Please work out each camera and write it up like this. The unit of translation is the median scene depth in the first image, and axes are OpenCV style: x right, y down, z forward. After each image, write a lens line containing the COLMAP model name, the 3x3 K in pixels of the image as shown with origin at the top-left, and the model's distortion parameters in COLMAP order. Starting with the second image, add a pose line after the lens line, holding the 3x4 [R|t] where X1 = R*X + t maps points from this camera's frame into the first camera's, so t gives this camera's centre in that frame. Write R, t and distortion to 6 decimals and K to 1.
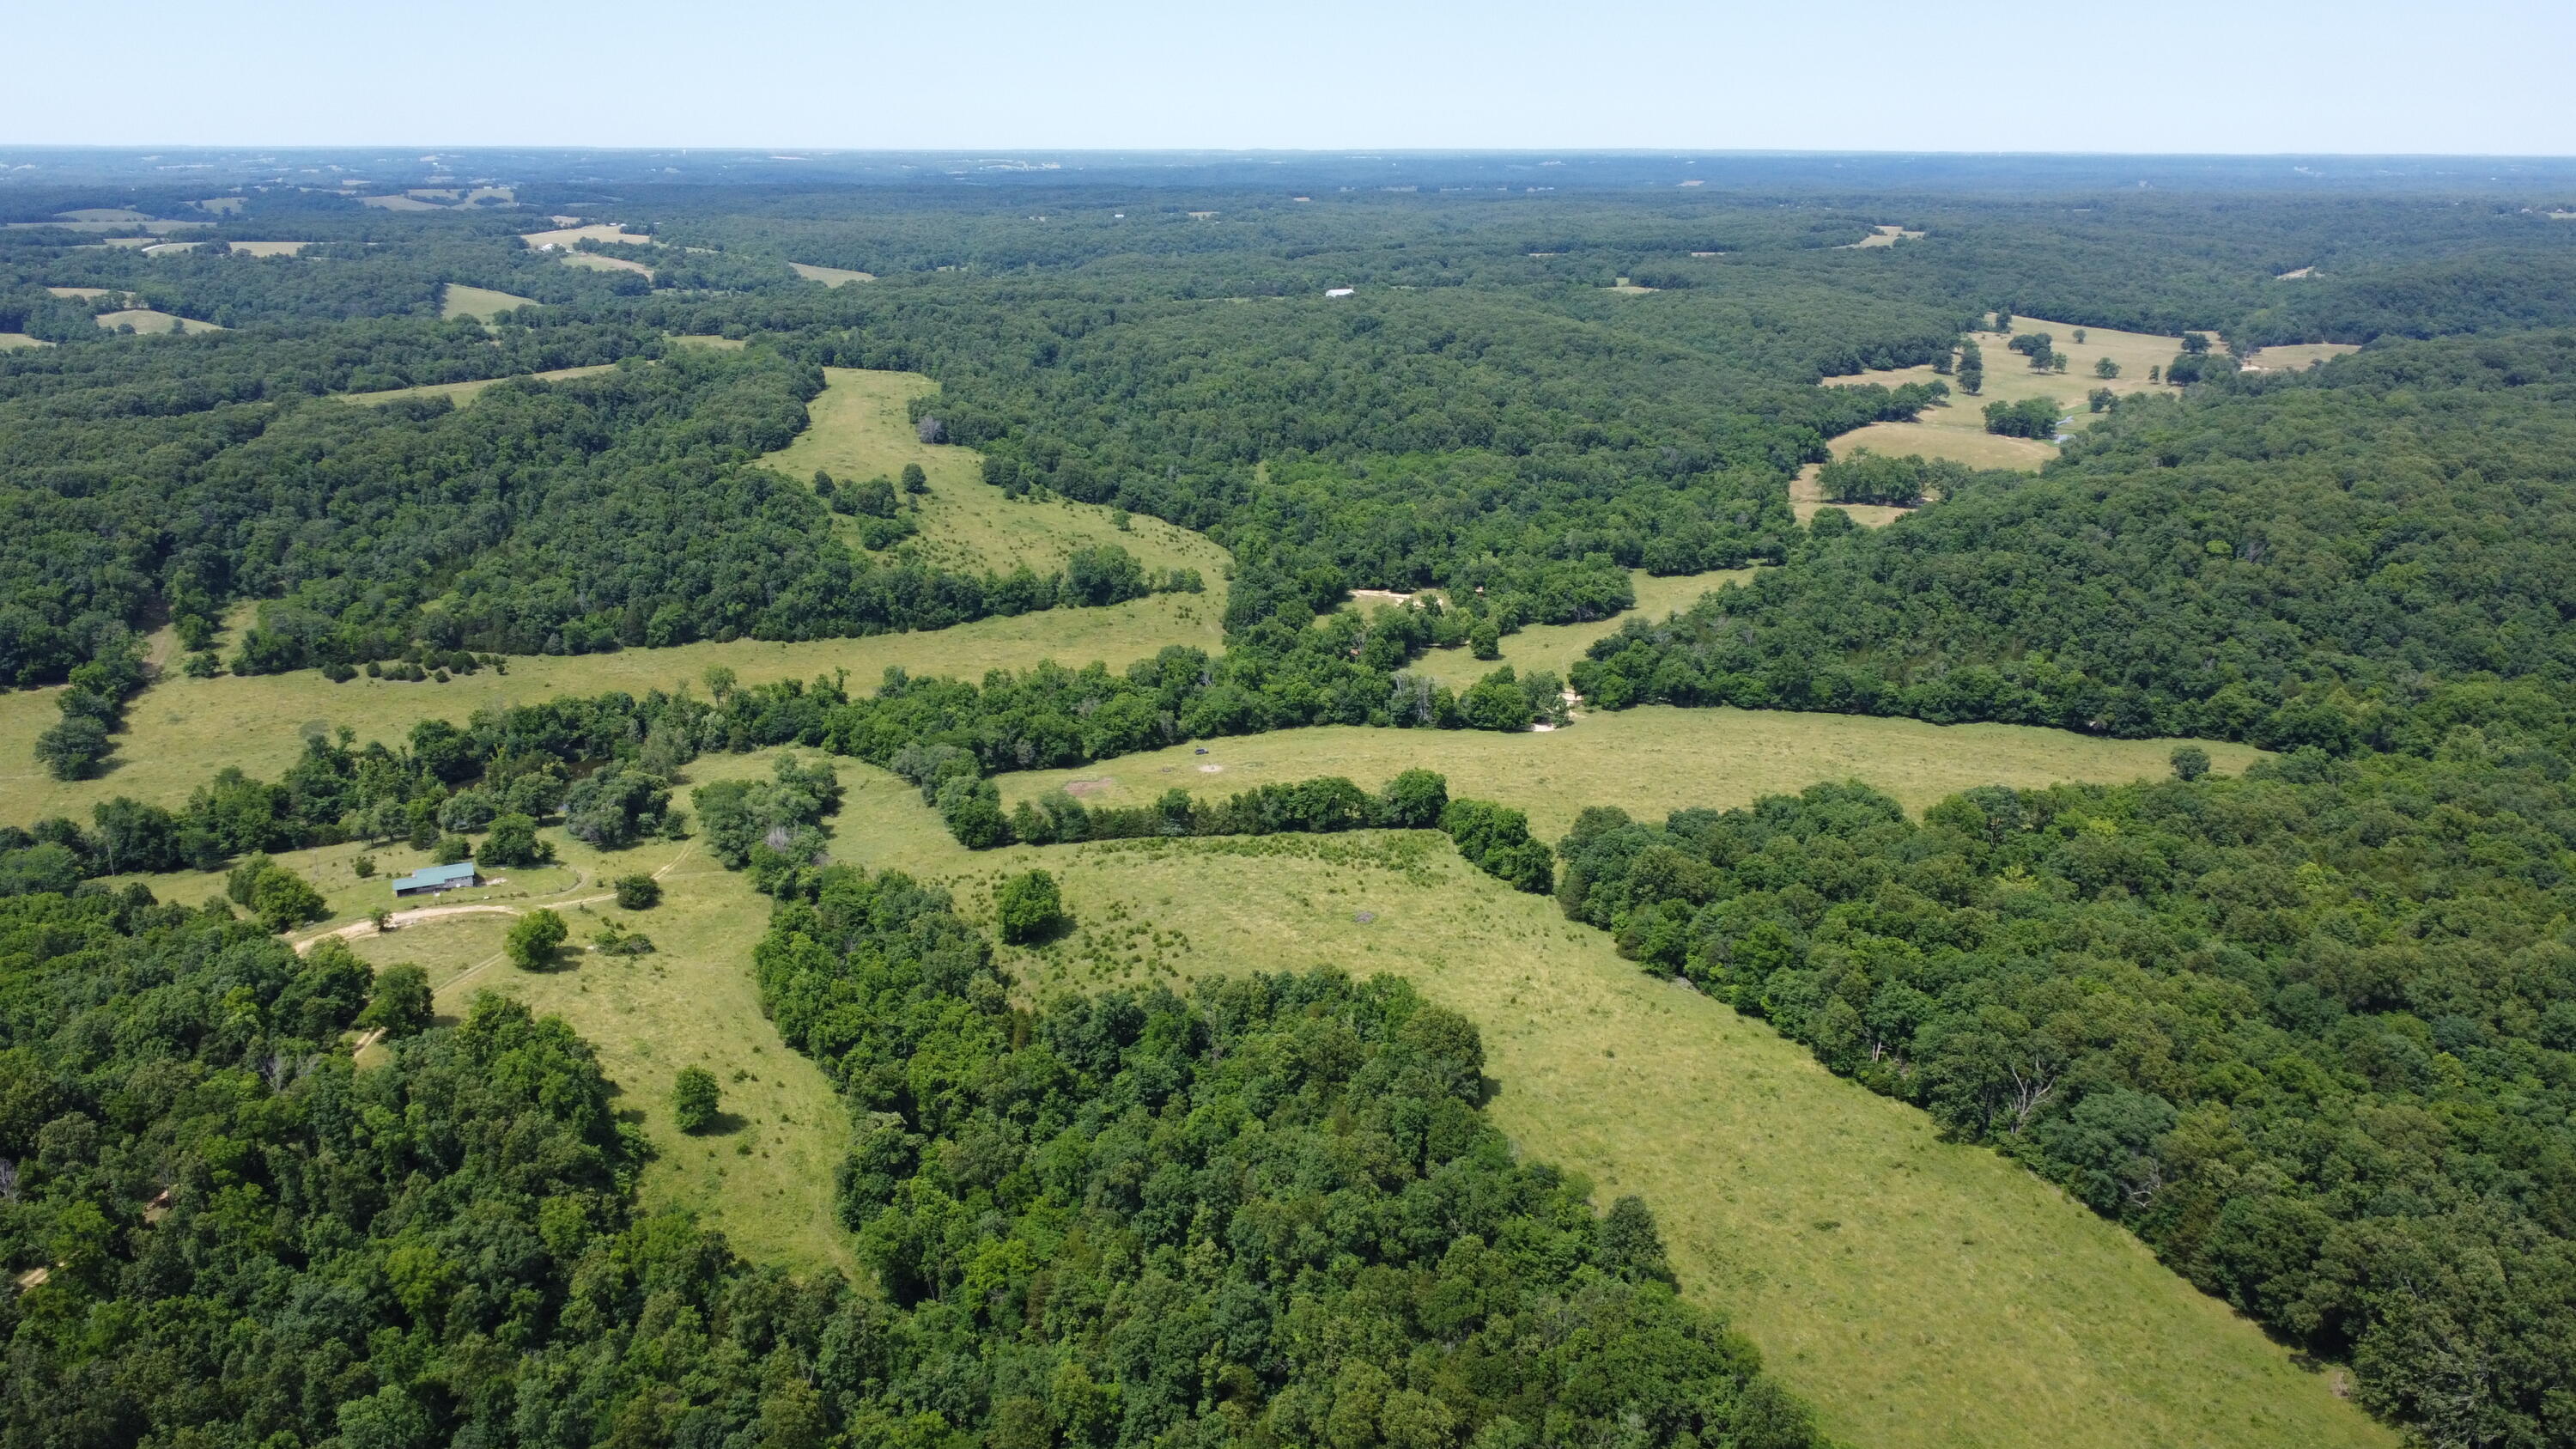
lens RADIAL K [[1897.2, 0, 1275.3], [0, 1897.2, 720.7], [0, 0, 1]] dist [0.010182, 0.004540]
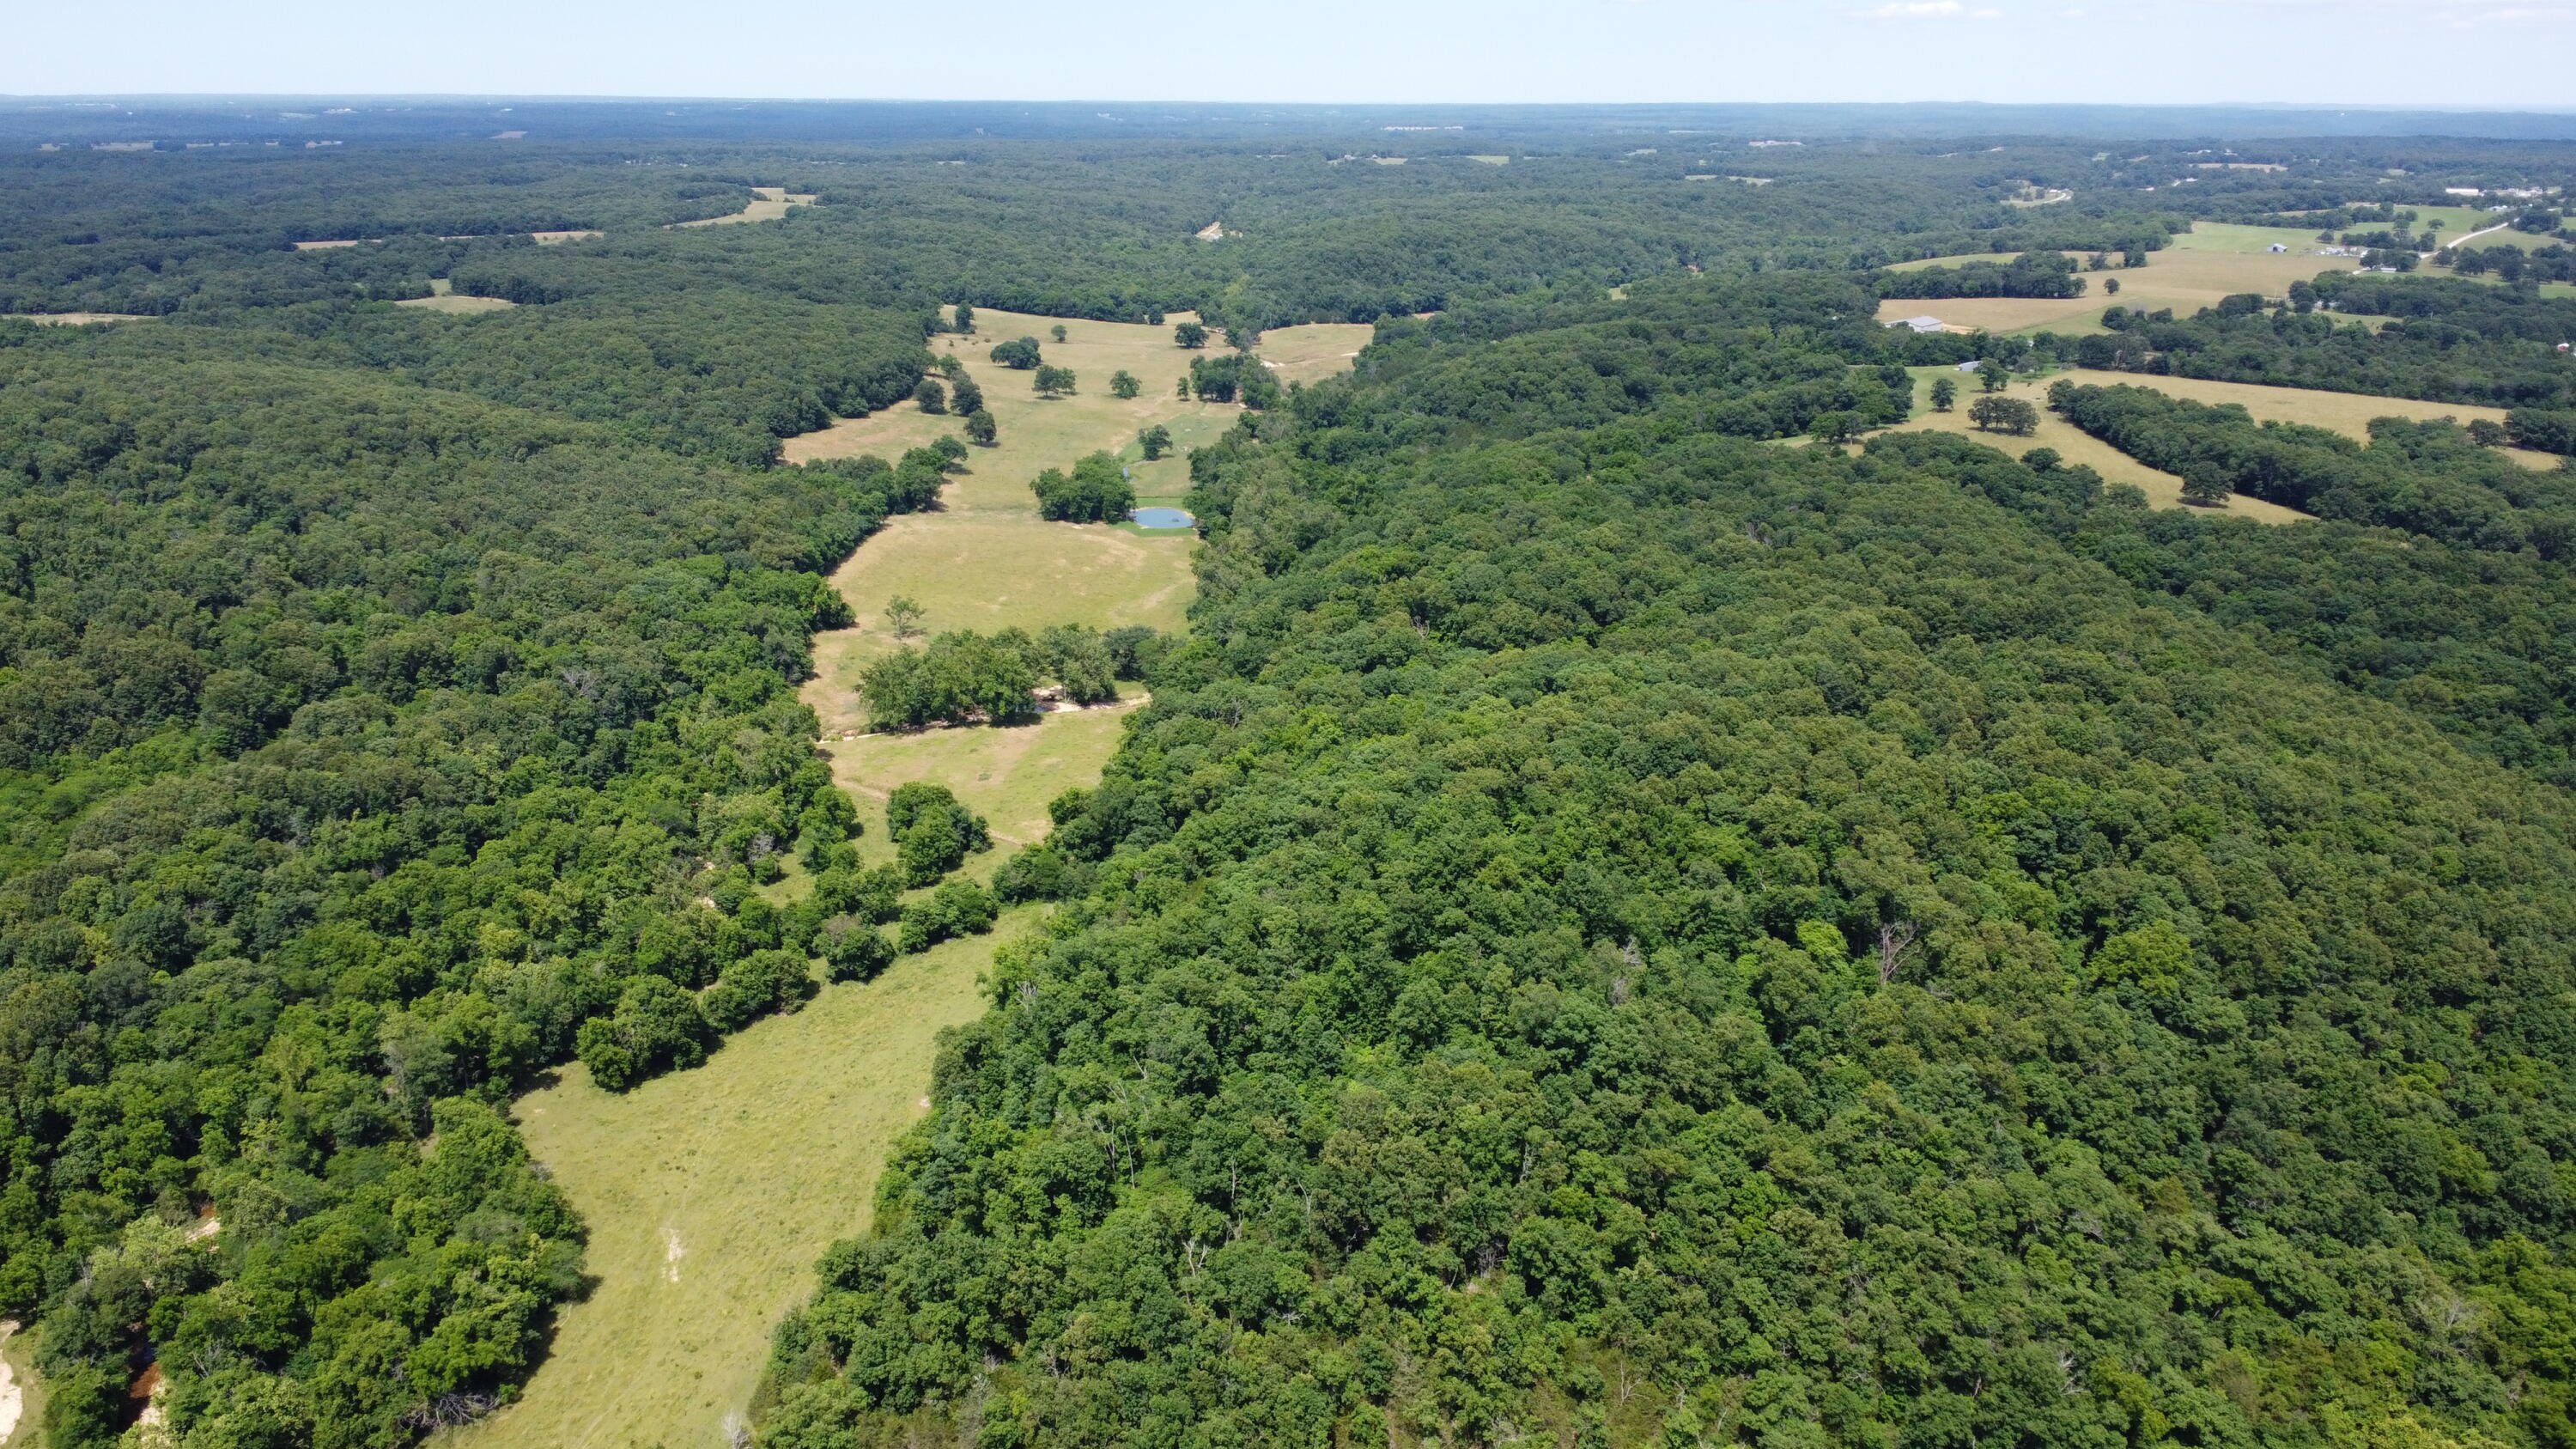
lens RADIAL K [[1897.2, 0, 1262.9], [0, 1897.2, 711.1], [0, 0, 1]] dist [0.010182, 0.004540]
pose [[0.842131, -0.168708, 0.512203, 0.146295], [0.157743, 0.985326, 0.065193, -0.210781], [-0.515686, 0.025895, 0.856386, 0.689424]]
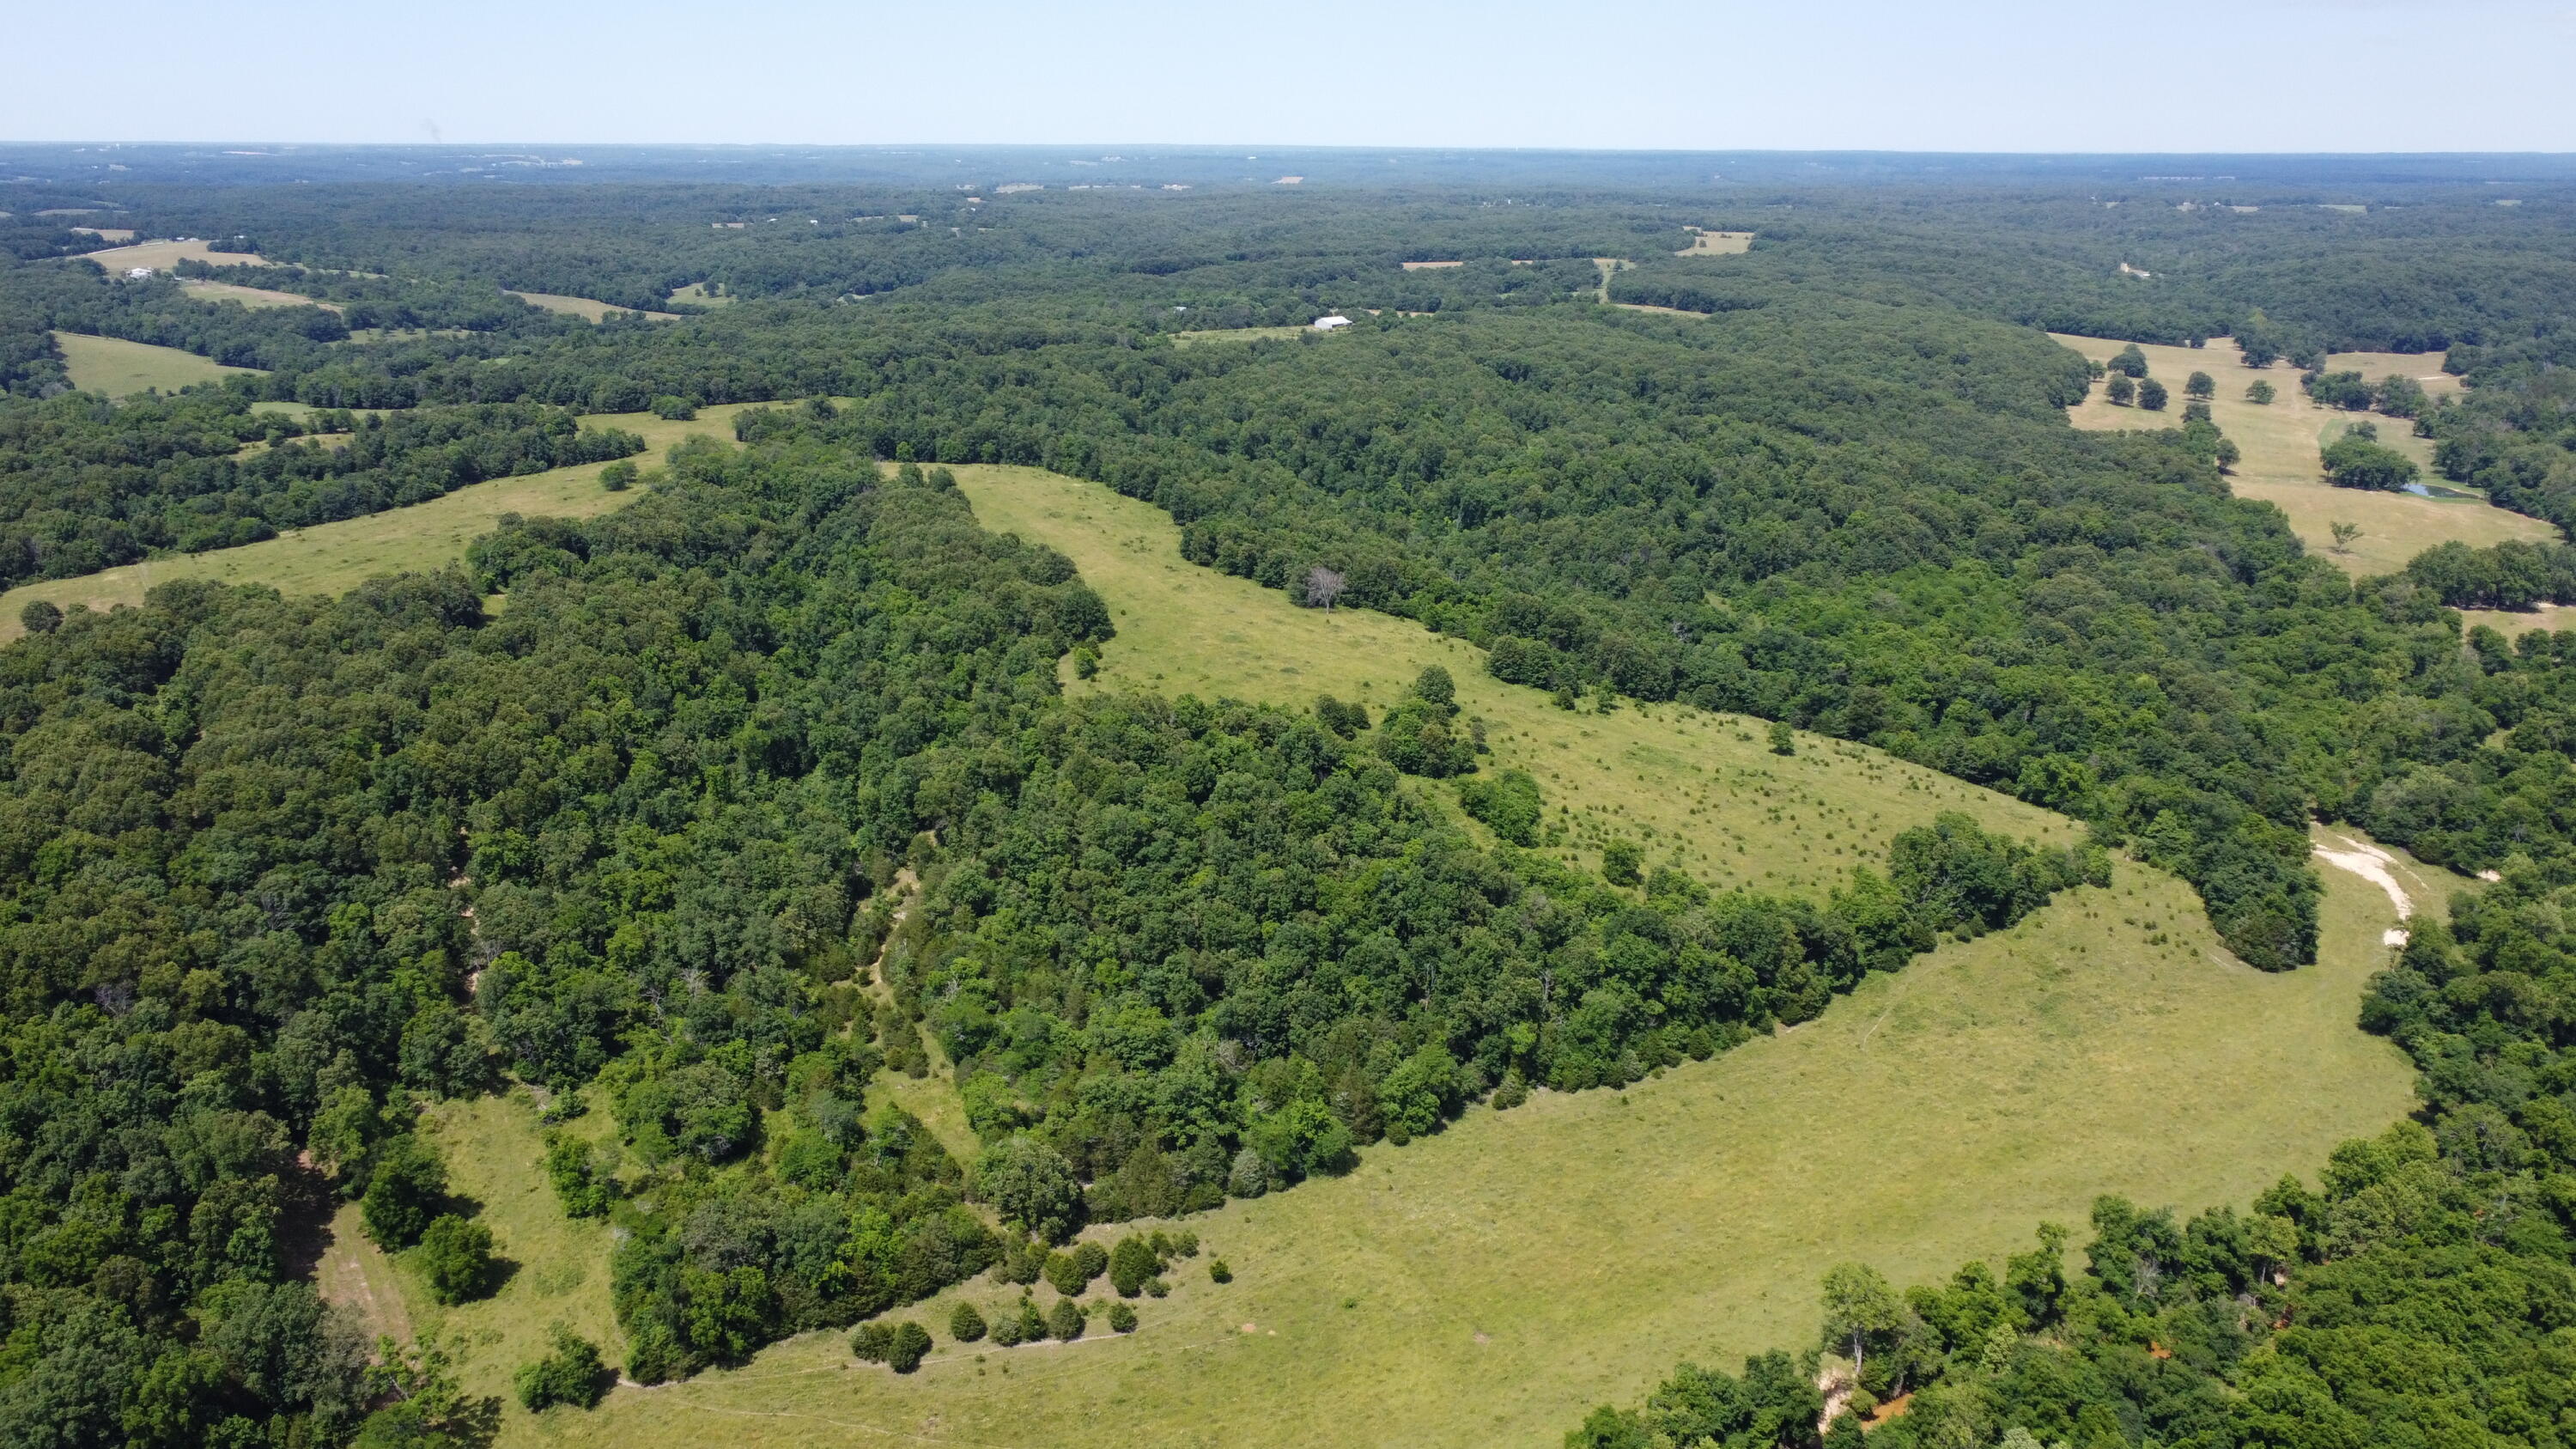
lens RADIAL K [[1897.2, 0, 1268.1], [0, 1897.2, 715.9], [0, 0, 1]] dist [0.010182, 0.004540]
pose [[0.968040, -0.072757, 0.240012, -0.509871], [0.072728, 0.997311, 0.008991, -0.169361], [-0.240021, 0.008752, 0.970728, 0.560704]]
